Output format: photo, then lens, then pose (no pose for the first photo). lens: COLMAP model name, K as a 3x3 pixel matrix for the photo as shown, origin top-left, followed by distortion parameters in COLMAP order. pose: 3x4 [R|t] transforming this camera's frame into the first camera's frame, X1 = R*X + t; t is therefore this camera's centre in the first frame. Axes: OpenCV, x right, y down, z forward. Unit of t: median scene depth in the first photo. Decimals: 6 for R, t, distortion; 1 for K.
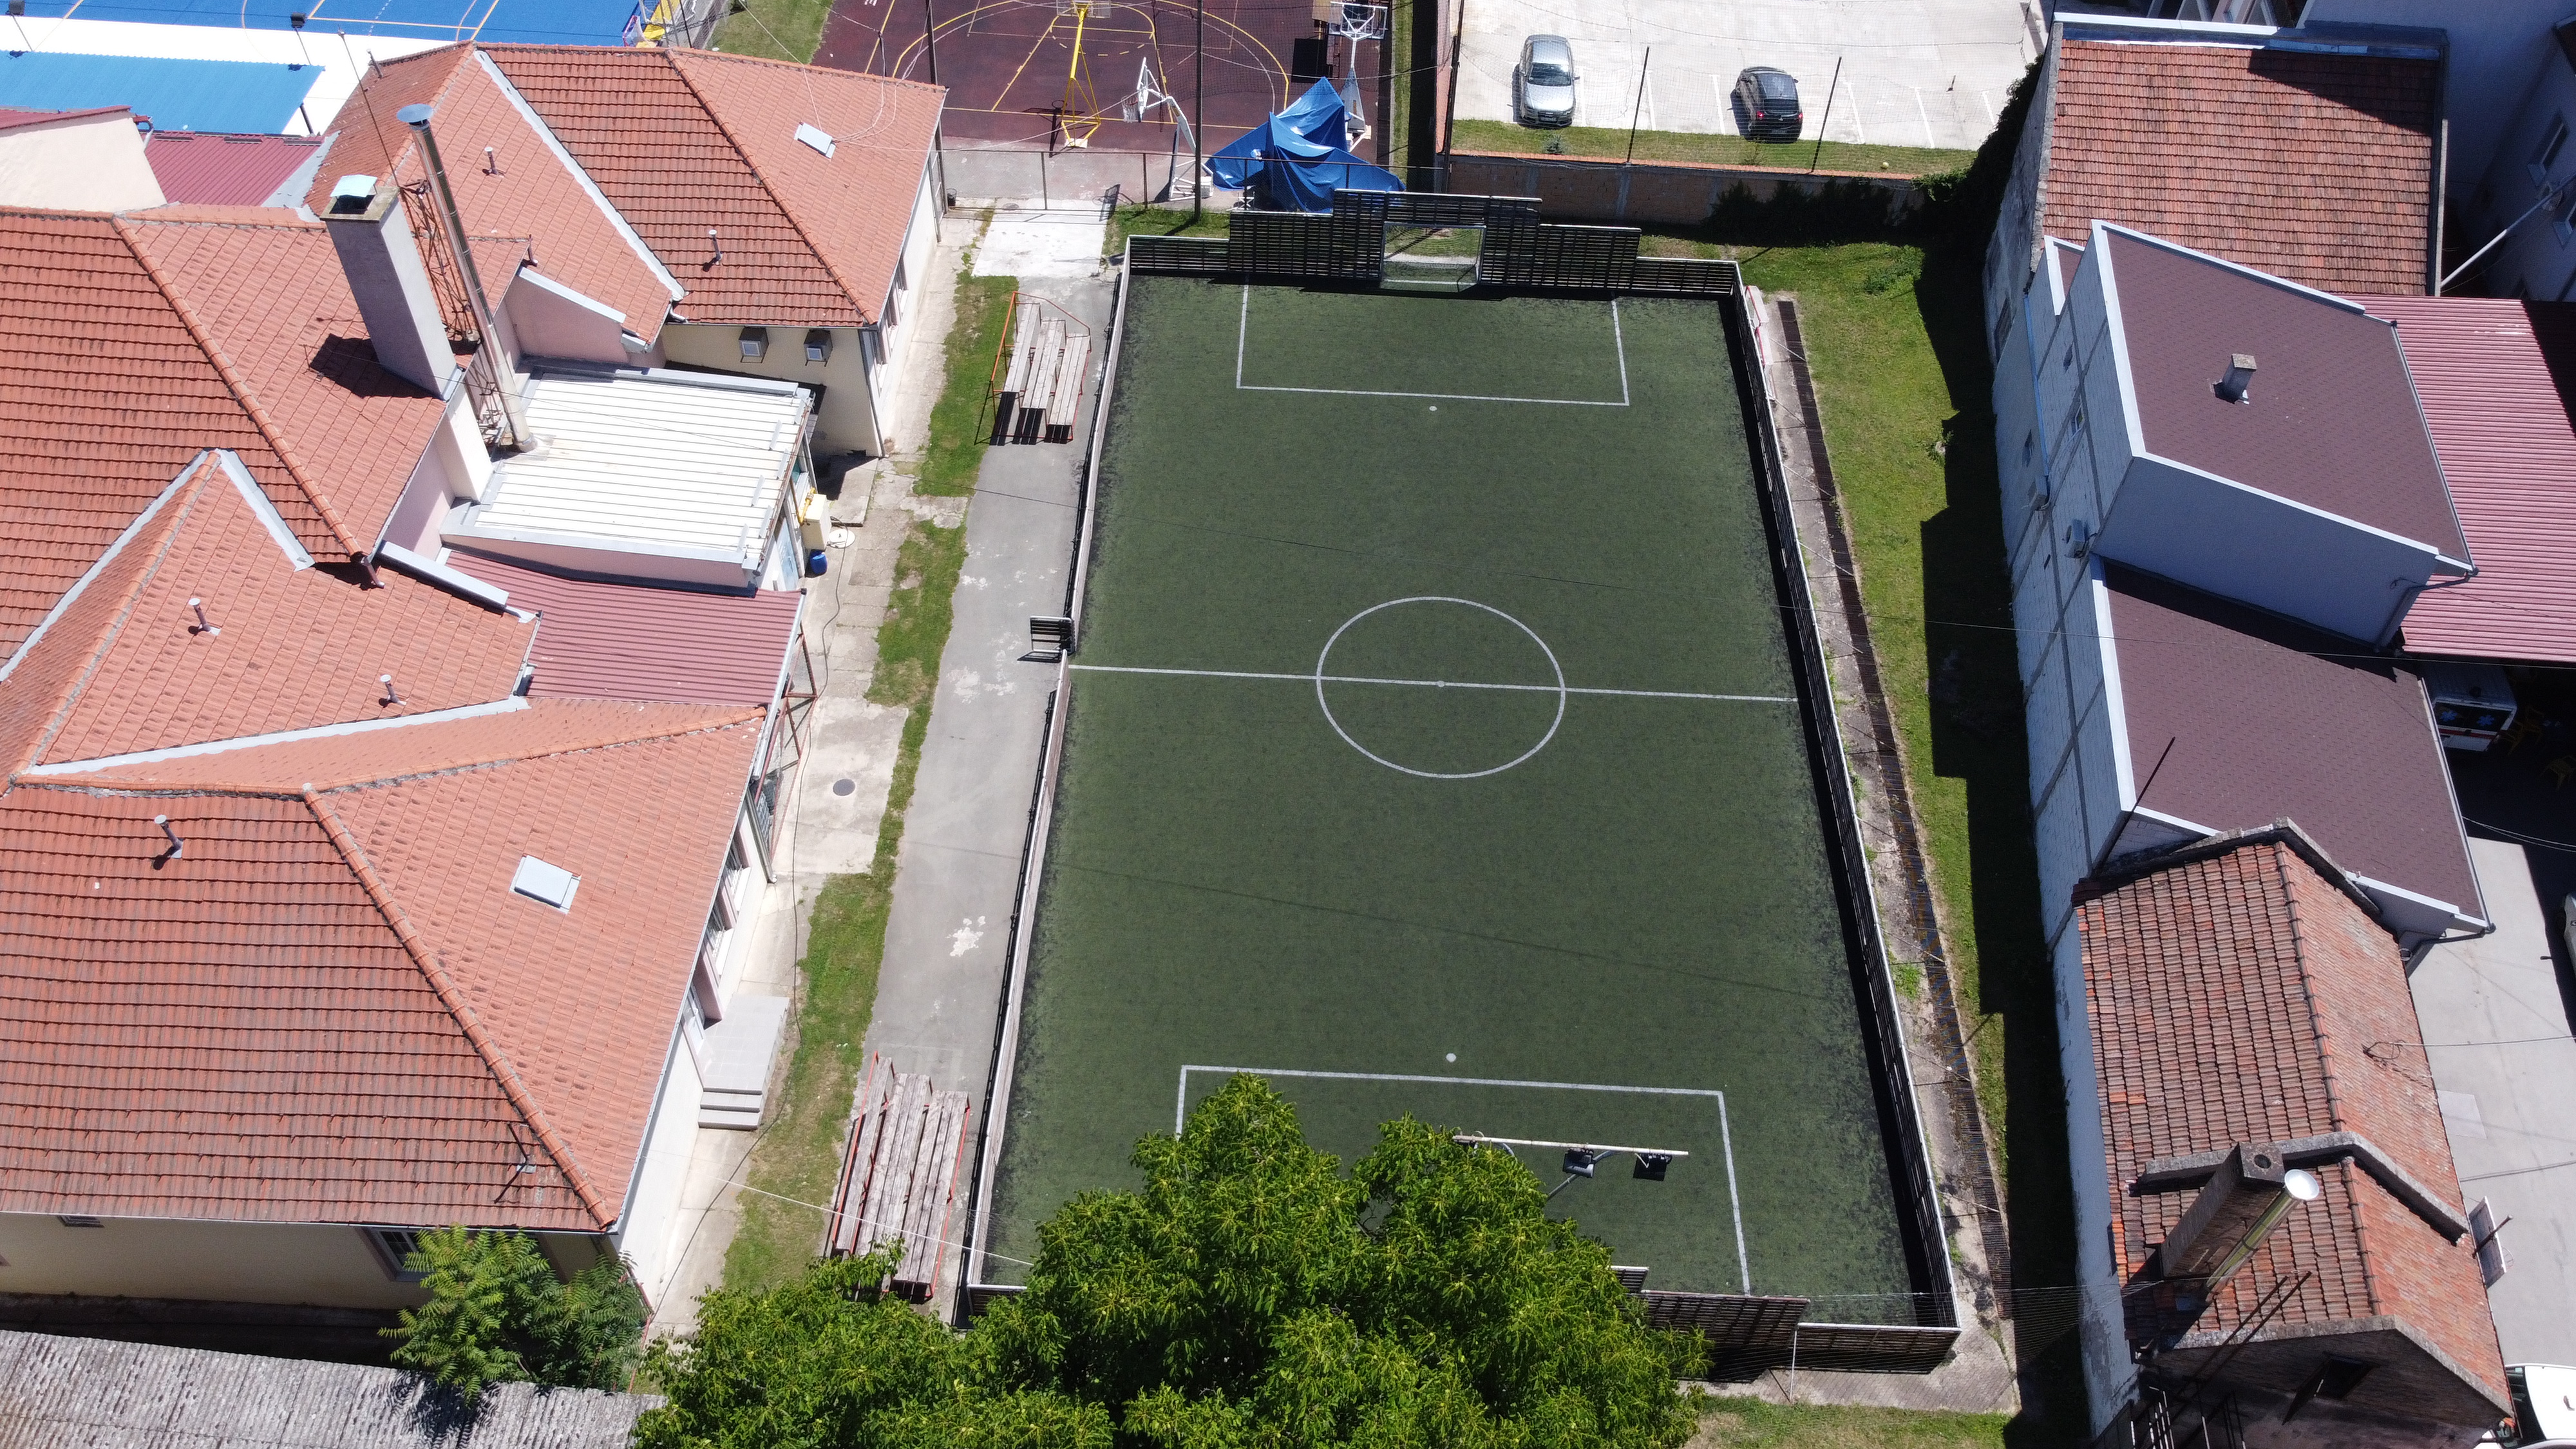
lens RADIAL K [[1945.5, 0, 1282.1], [0, 1945.5, 717.5], [0, 0, 1]] dist [-0.003255, -0.002047]
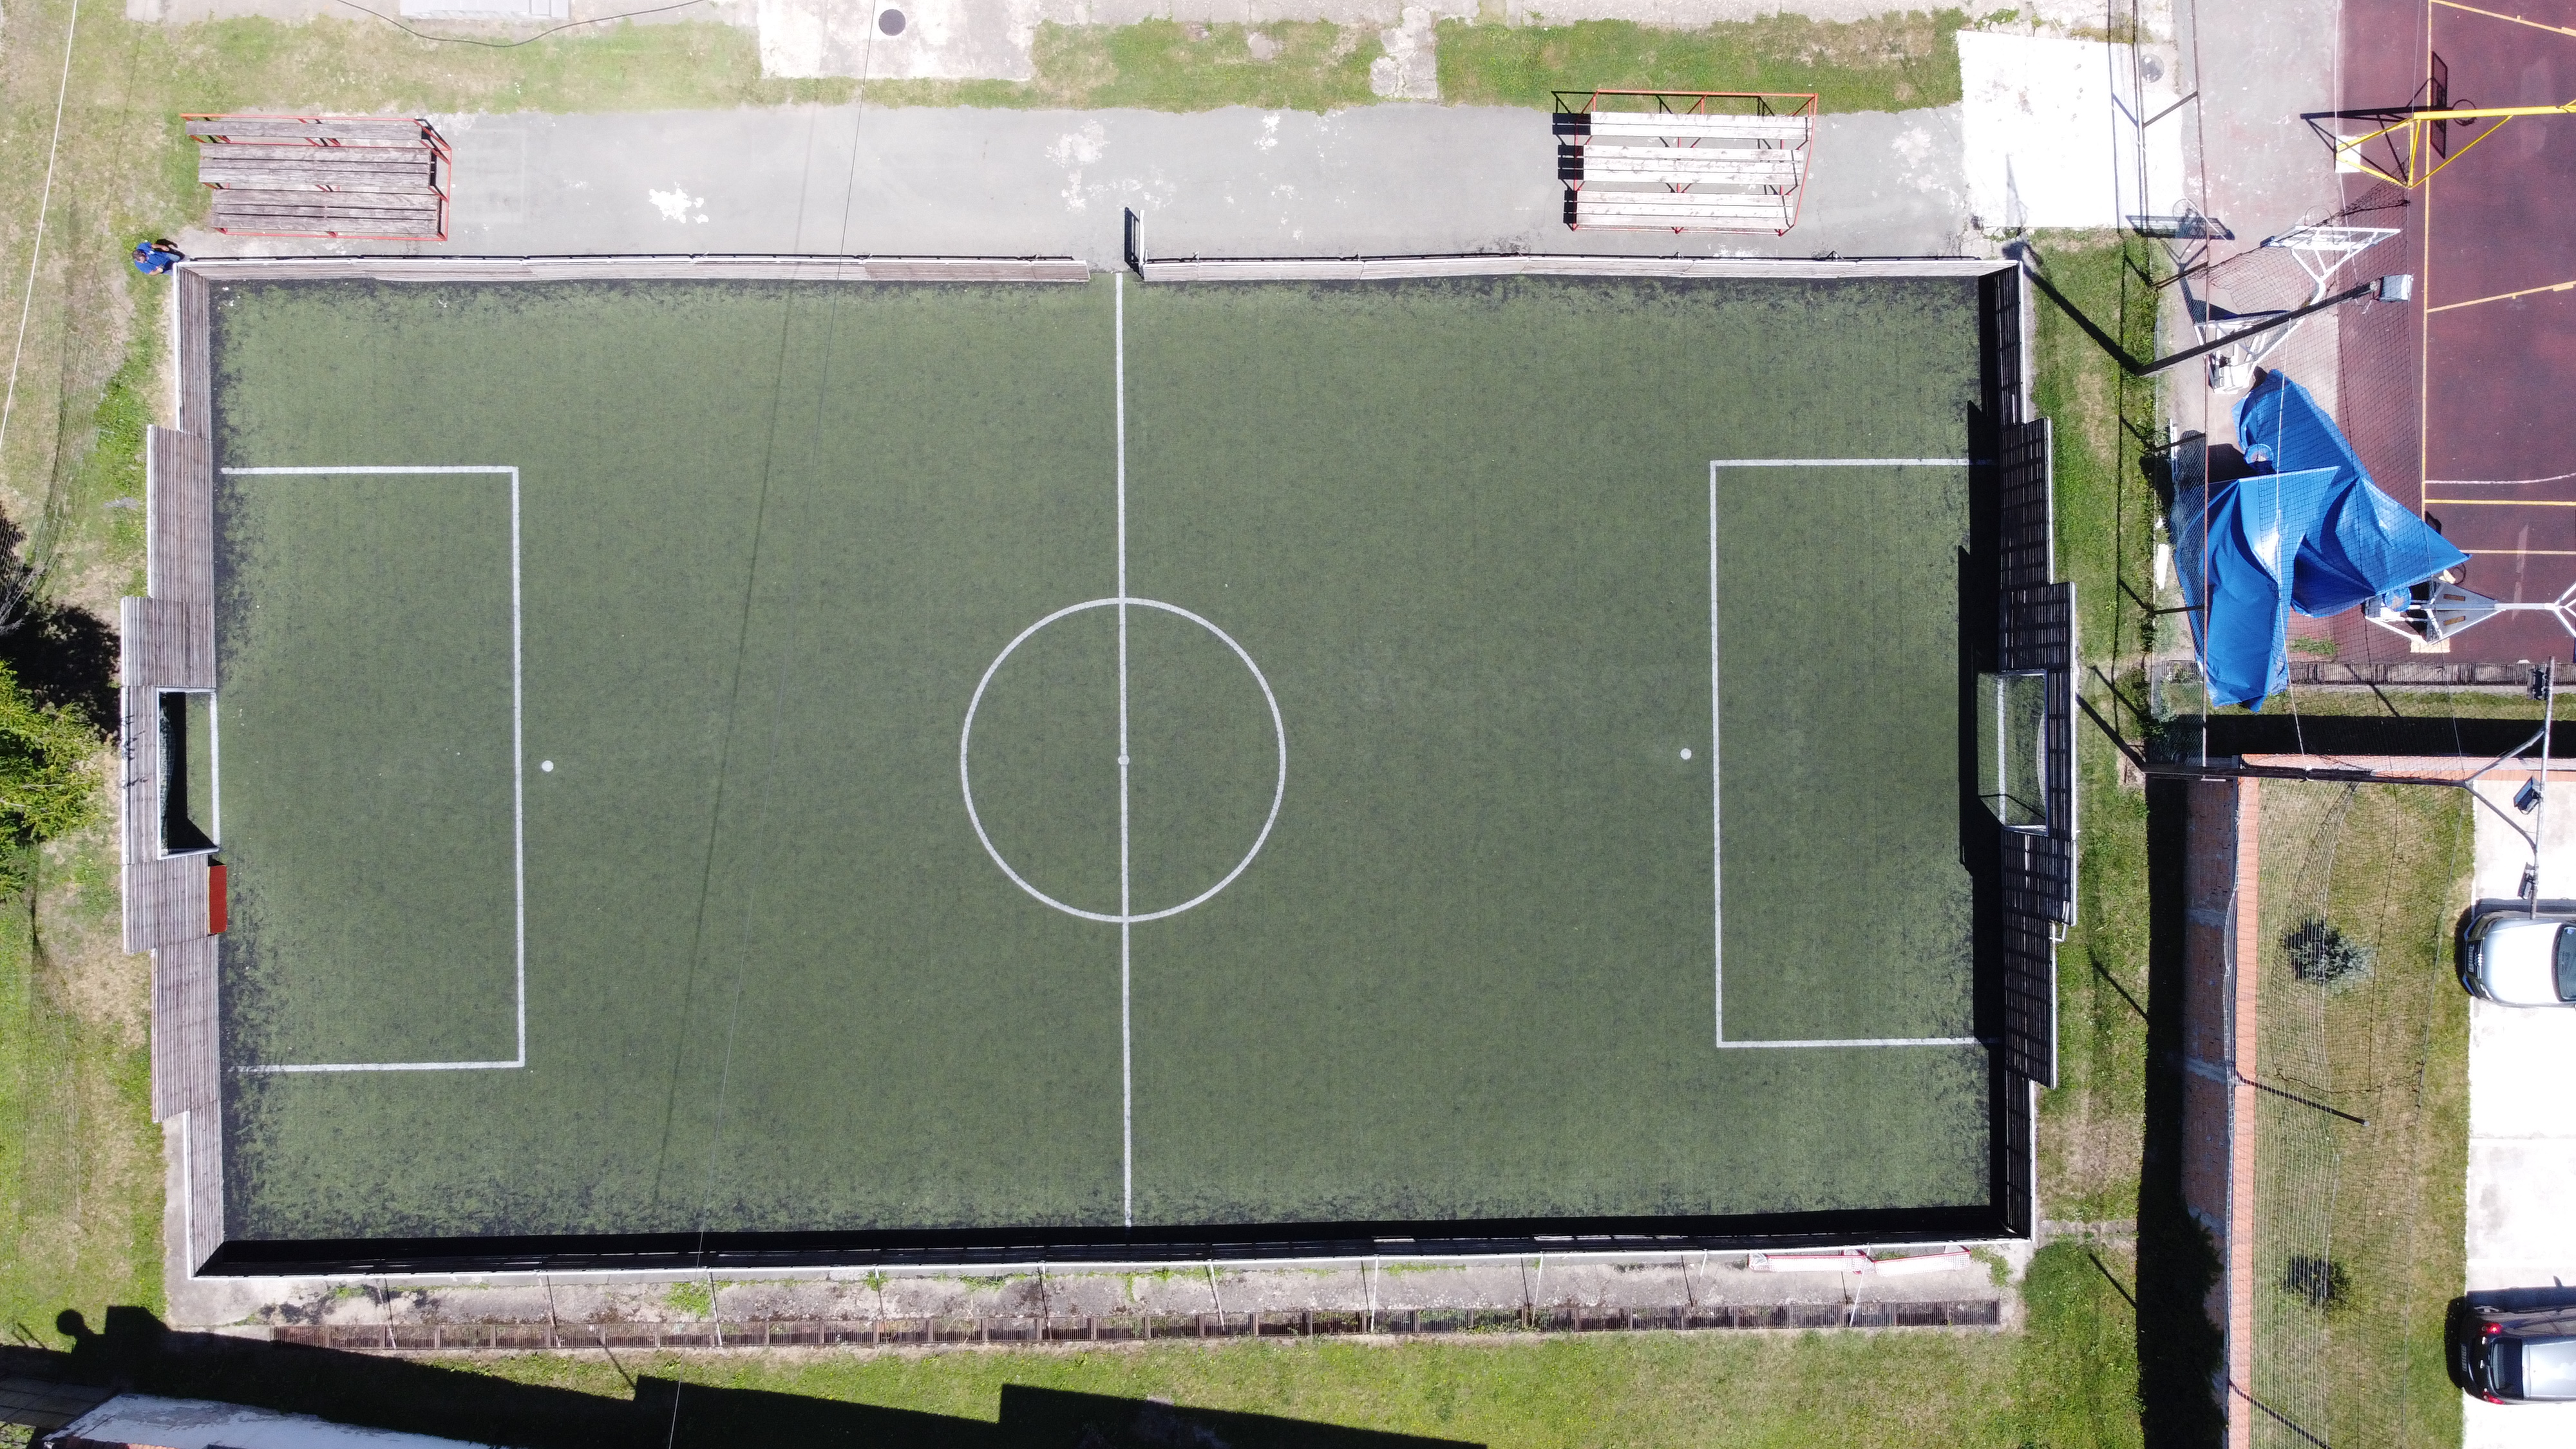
lens RADIAL K [[1945.5, 0, 1302.8], [0, 1945.5, 715.6], [0, 0, 1]] dist [-0.003255, -0.002047]
pose [[0.045720, 0.998506, -0.029930, 0.090653], [-0.763704, 0.054251, 0.643284, -0.568749], [0.643946, -0.006554, 0.765043, 0.460558]]
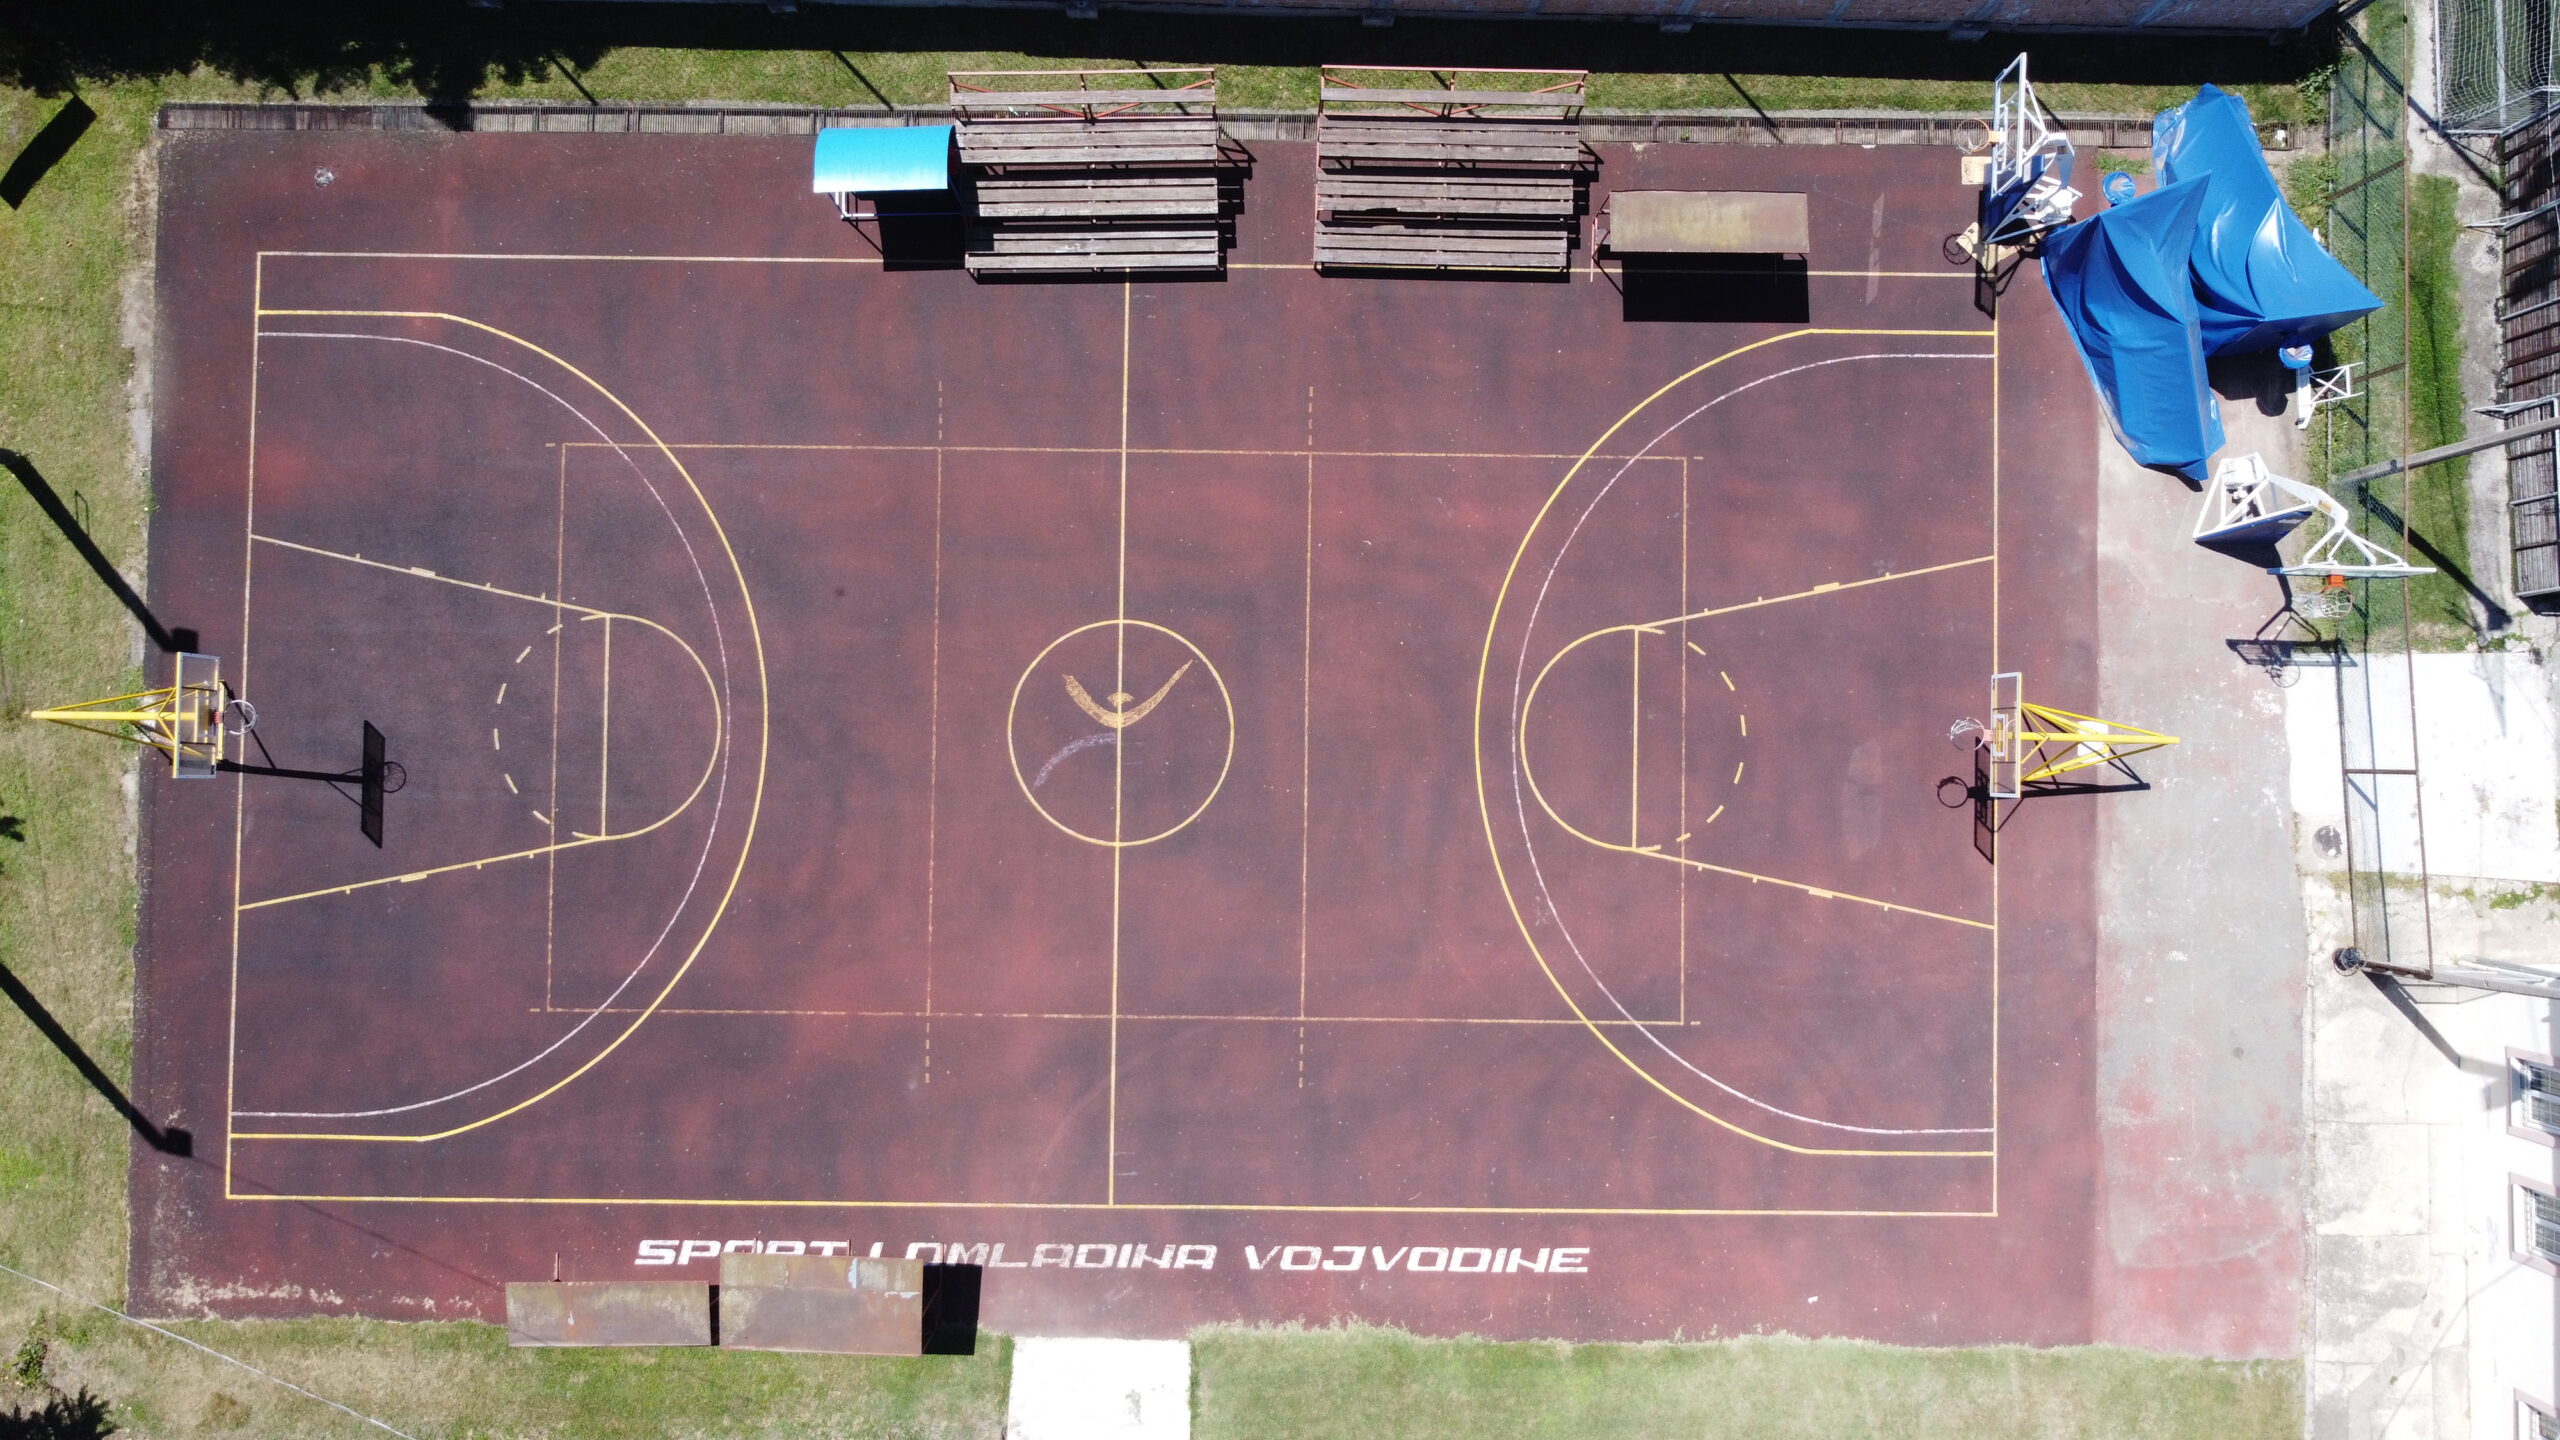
lens RADIAL K [[1933.4, 0, 1259.1], [0, 1933.4, 688.6], [0, 0, 1]] dist [-0.003255, -0.002047]
pose [[-0.042136, -0.999111, 0.001502, -0.112761], [0.732532, -0.029871, 0.680077, -1.056889], [-0.679428, 0.029756, 0.733139, 1.050742]]
